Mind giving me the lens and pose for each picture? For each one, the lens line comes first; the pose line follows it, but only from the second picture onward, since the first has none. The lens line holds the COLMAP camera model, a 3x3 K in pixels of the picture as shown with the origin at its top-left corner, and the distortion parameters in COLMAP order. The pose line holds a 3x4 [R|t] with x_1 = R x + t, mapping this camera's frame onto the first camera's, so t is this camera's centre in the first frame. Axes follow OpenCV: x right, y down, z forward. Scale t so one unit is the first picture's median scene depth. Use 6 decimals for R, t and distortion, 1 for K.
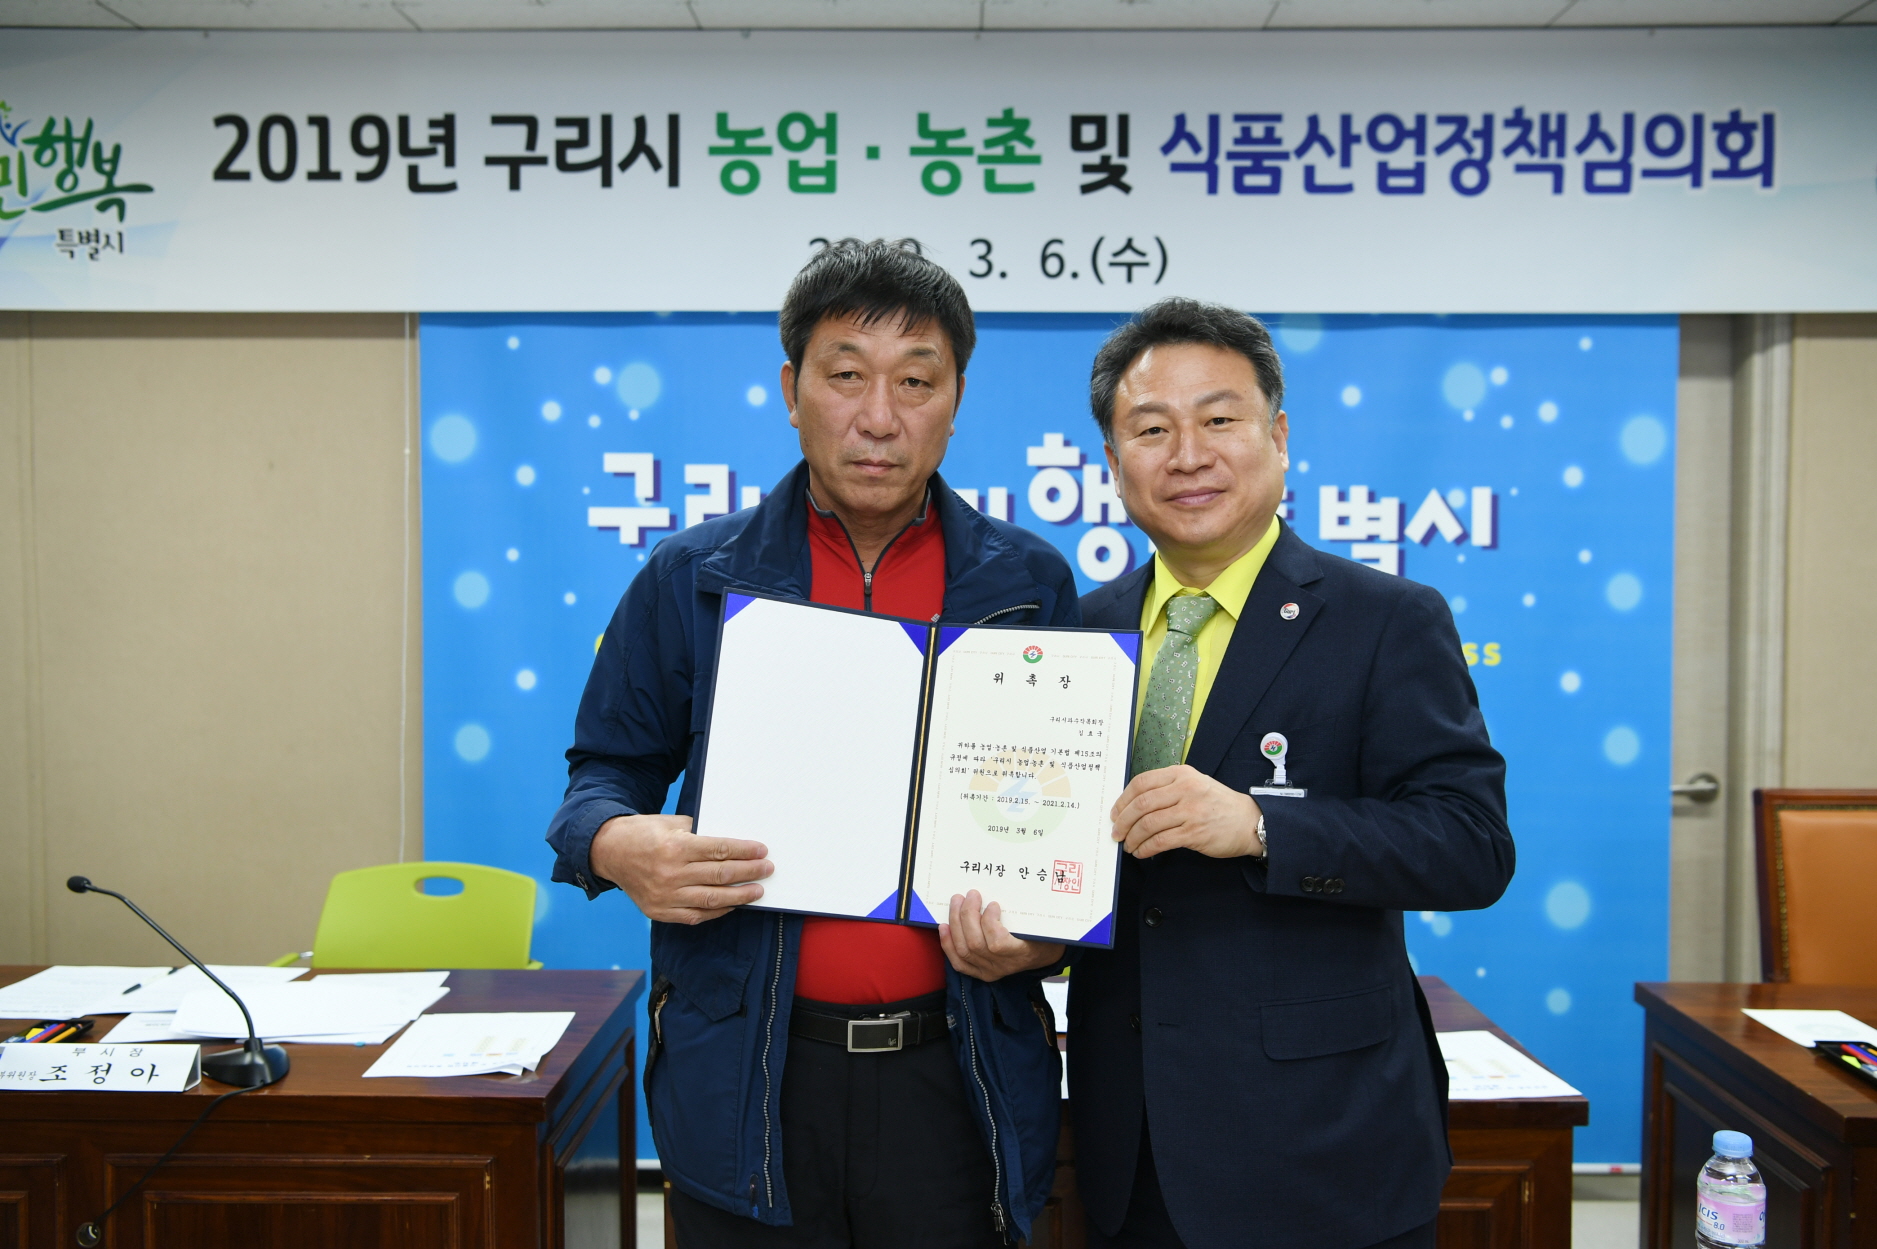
lens RADIAL K [[1722.2, 0, 940.4], [0, 1722.2, 623.6], [0, 0, 1]] dist [-0.023935, 0.070110]
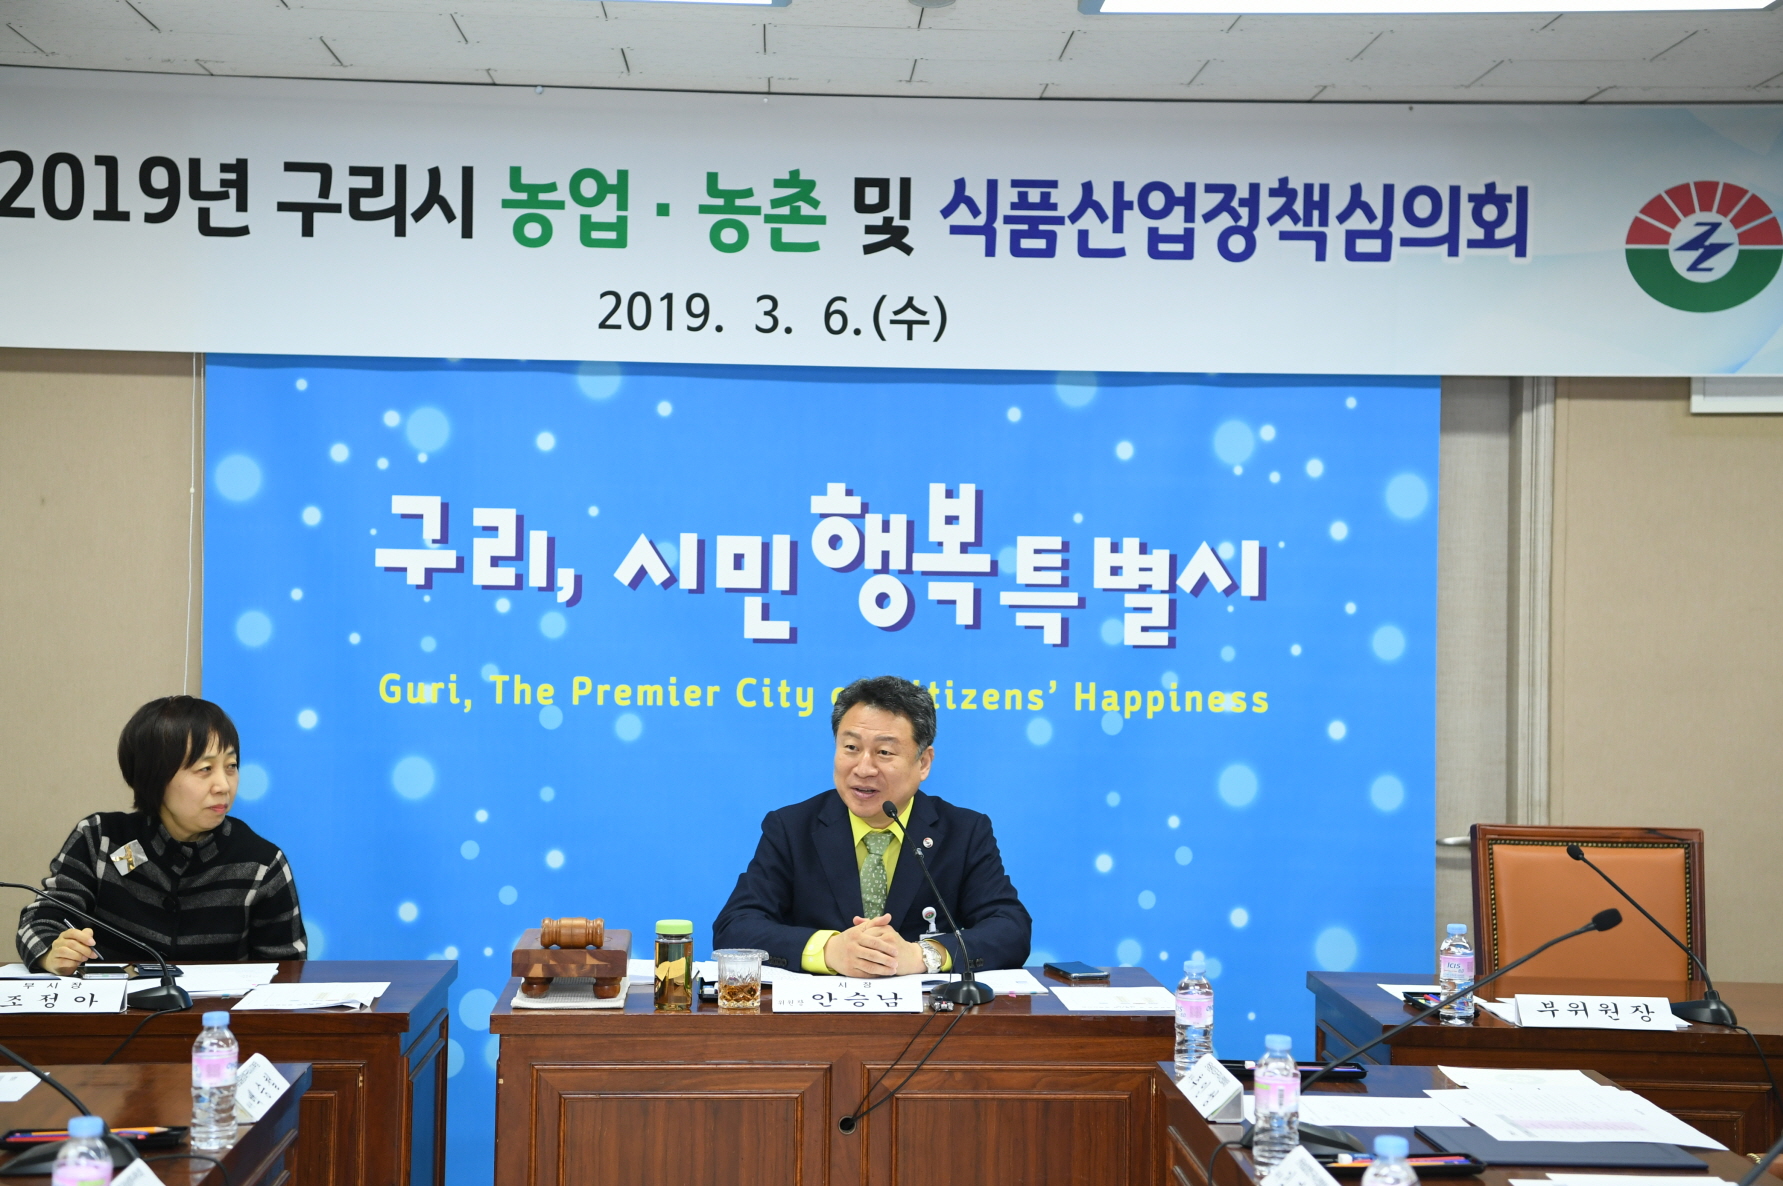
lens RADIAL K [[2842.7, 0, 892.5], [0, 2842.7, 588.1], [0, 0, 1]] dist [0.195015, 0.307119]
pose [[0.998525, 0.012005, 0.052944, 0.010222], [-0.009765, 0.999054, -0.042367, 0.024616], [-0.053402, 0.041787, 0.997698, -0.708939]]
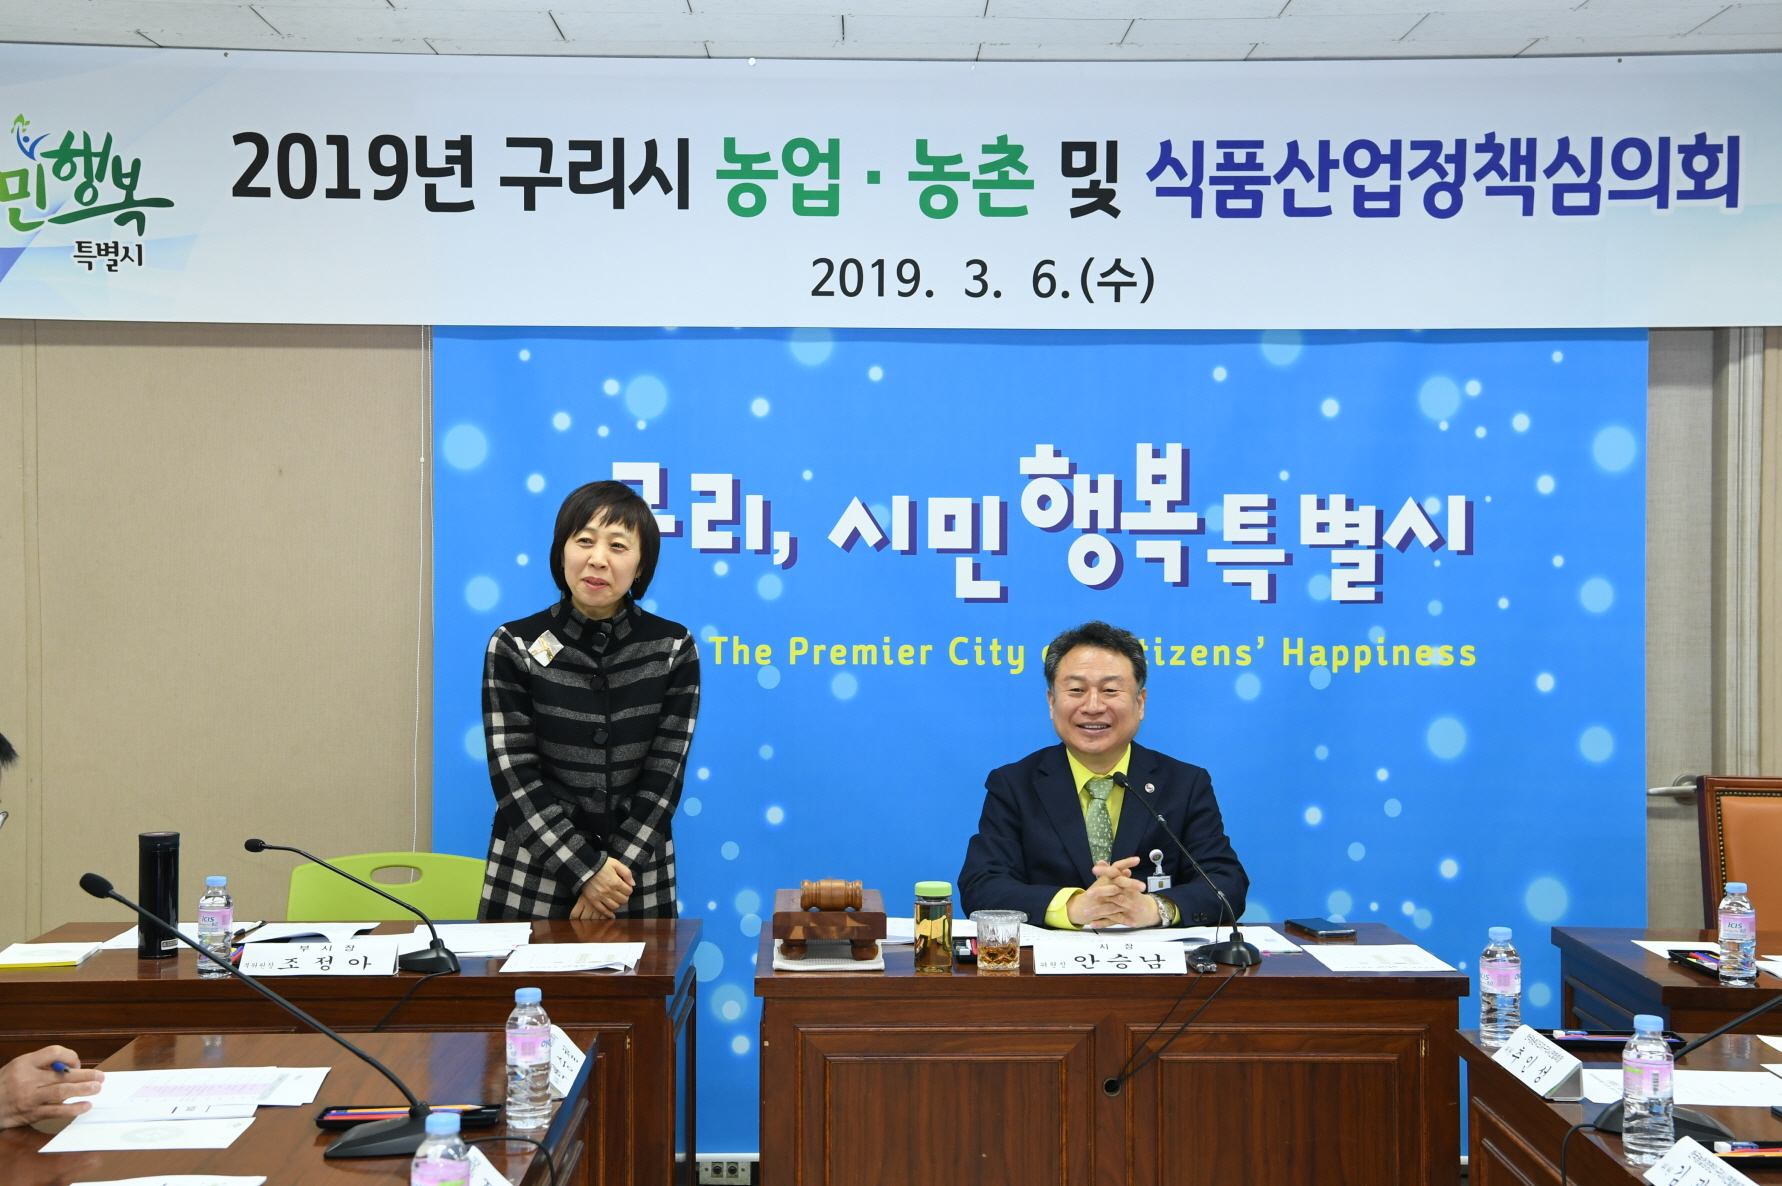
lens RADIAL K [[2598.1, 0, 896.5], [0, 2598.1, 588.4], [0, 0, 1]] dist [0.164159, 0.195484]
pose [[0.999708, 0.000145, 0.024160, -0.063716], [0.000502, 0.999642, -0.026764, 0.019863], [-0.024155, 0.026769, 0.999350, -0.585962]]
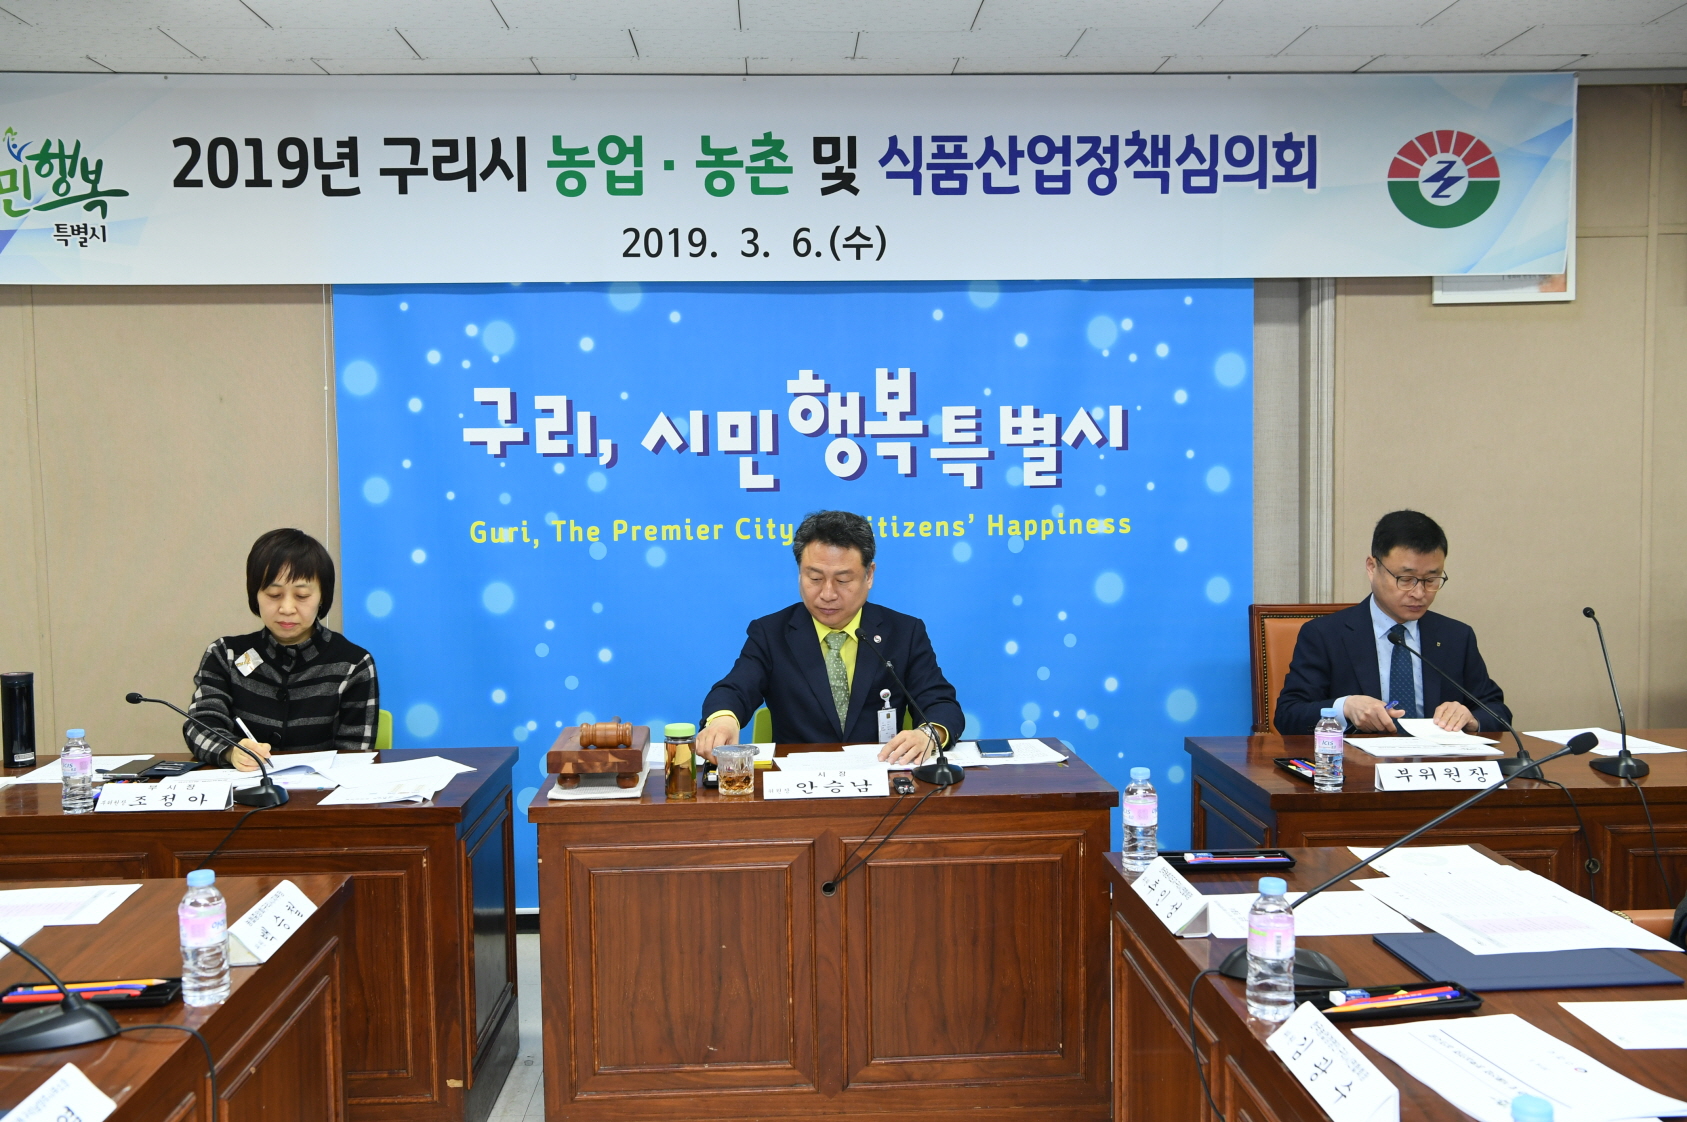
lens RADIAL K [[1581.2, 0, 847.5], [0, 1581.2, 558.5], [0, 0, 1]] dist [-0.016773, 0.075622]
pose [[0.998260, -0.017420, 0.056326, 0.026018], [0.016319, 0.999668, 0.019941, 0.015458], [-0.056655, -0.018987, 0.998213, -0.264926]]
